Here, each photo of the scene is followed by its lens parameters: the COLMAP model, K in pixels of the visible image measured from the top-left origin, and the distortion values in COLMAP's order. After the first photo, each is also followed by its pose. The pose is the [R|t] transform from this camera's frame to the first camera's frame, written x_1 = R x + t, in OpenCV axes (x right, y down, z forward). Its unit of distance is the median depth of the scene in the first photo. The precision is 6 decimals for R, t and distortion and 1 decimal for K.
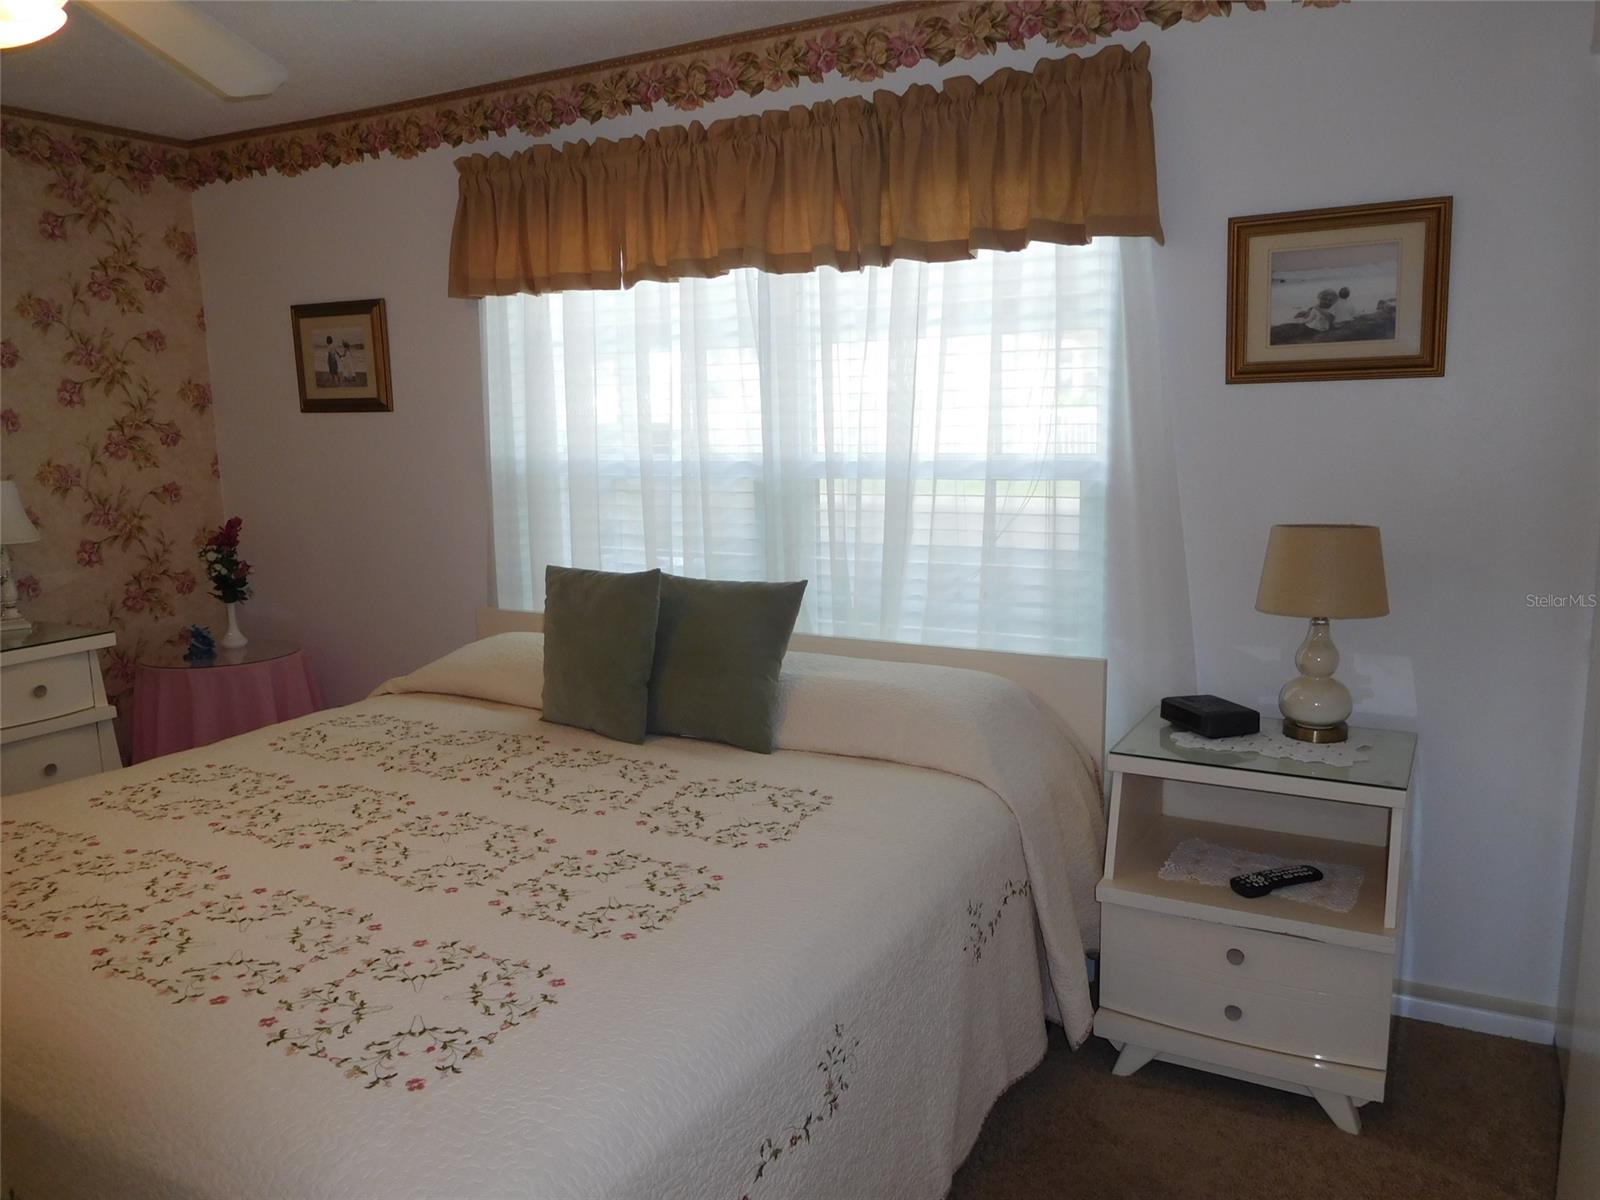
lens RADIAL K [[1190.8, 0, 794.9], [0, 1190.8, 598.0], [0, 0, 1]] dist [-0.021751, 0.006396]
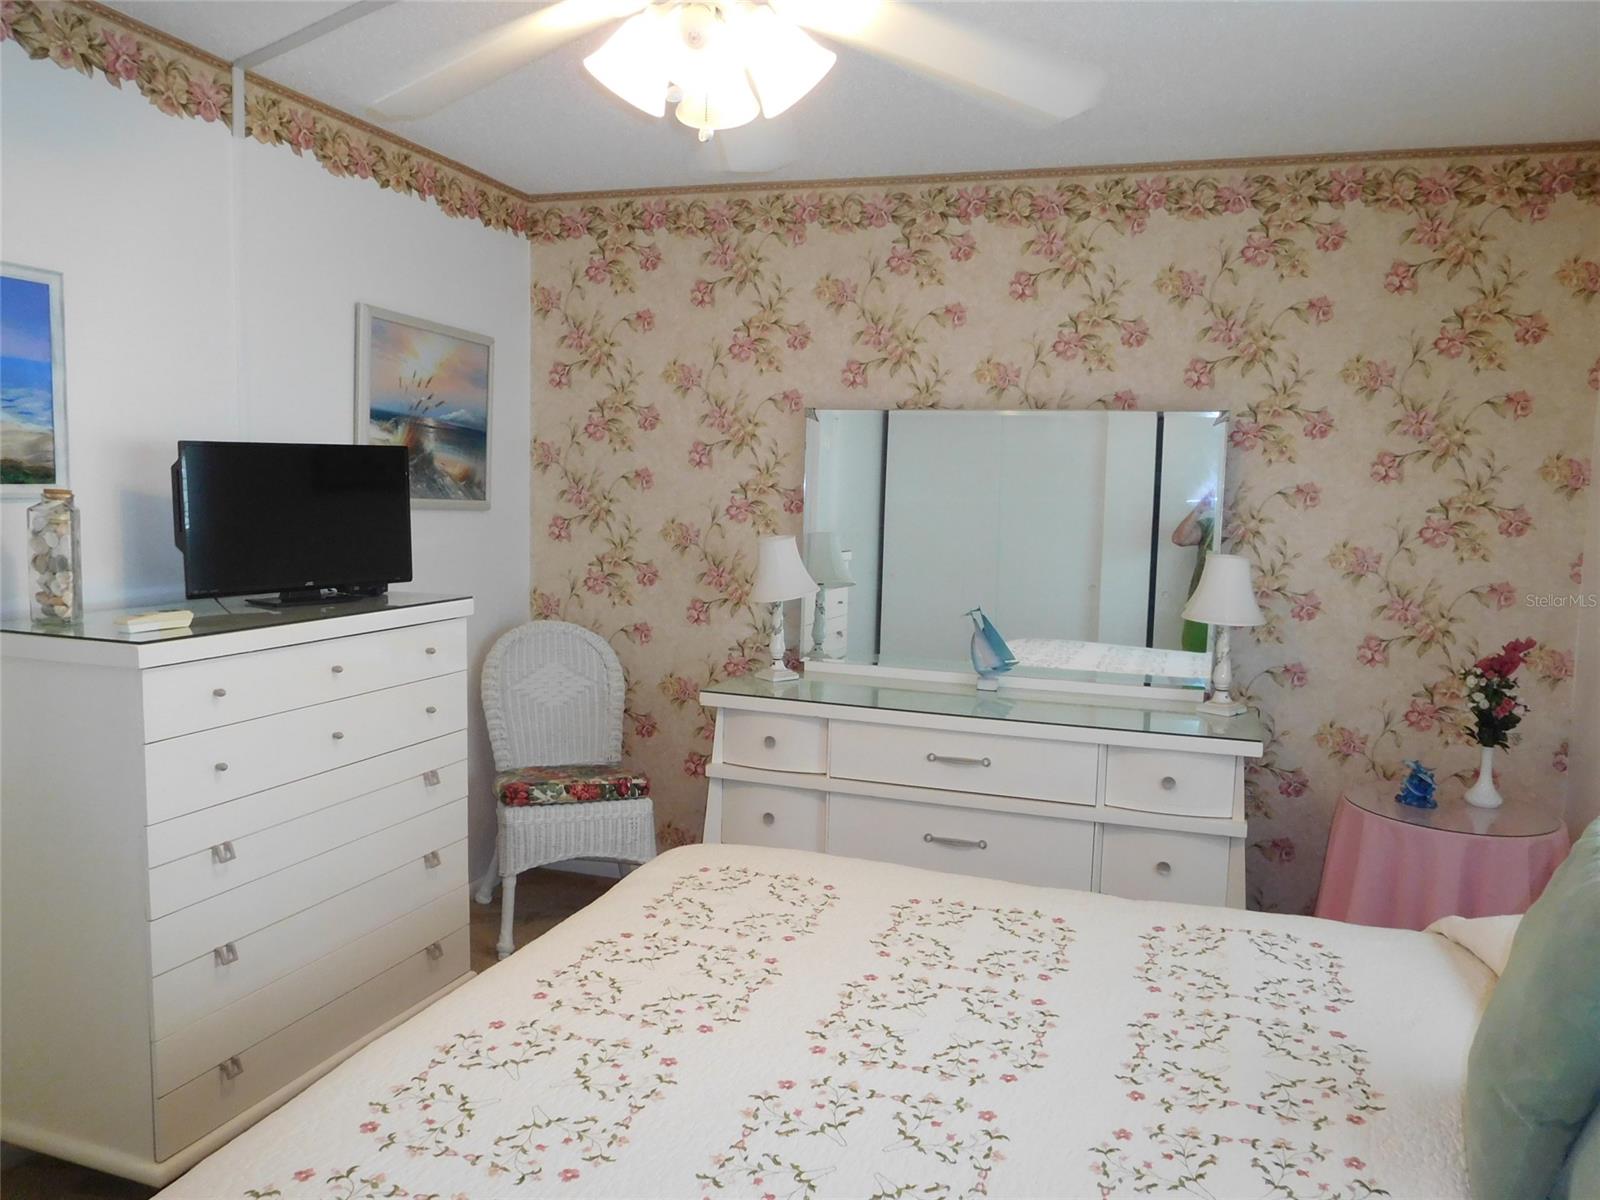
lens RADIAL K [[1190.8, 0, 801.3], [0, 1190.8, 602.3], [0, 0, 1]] dist [-0.021751, 0.006396]
pose [[0.193926, 0.131434, -0.972172, 0.240343], [-0.180614, 0.978828, 0.096306, -0.119478], [0.964246, 0.156912, 0.213559, 0.601403]]
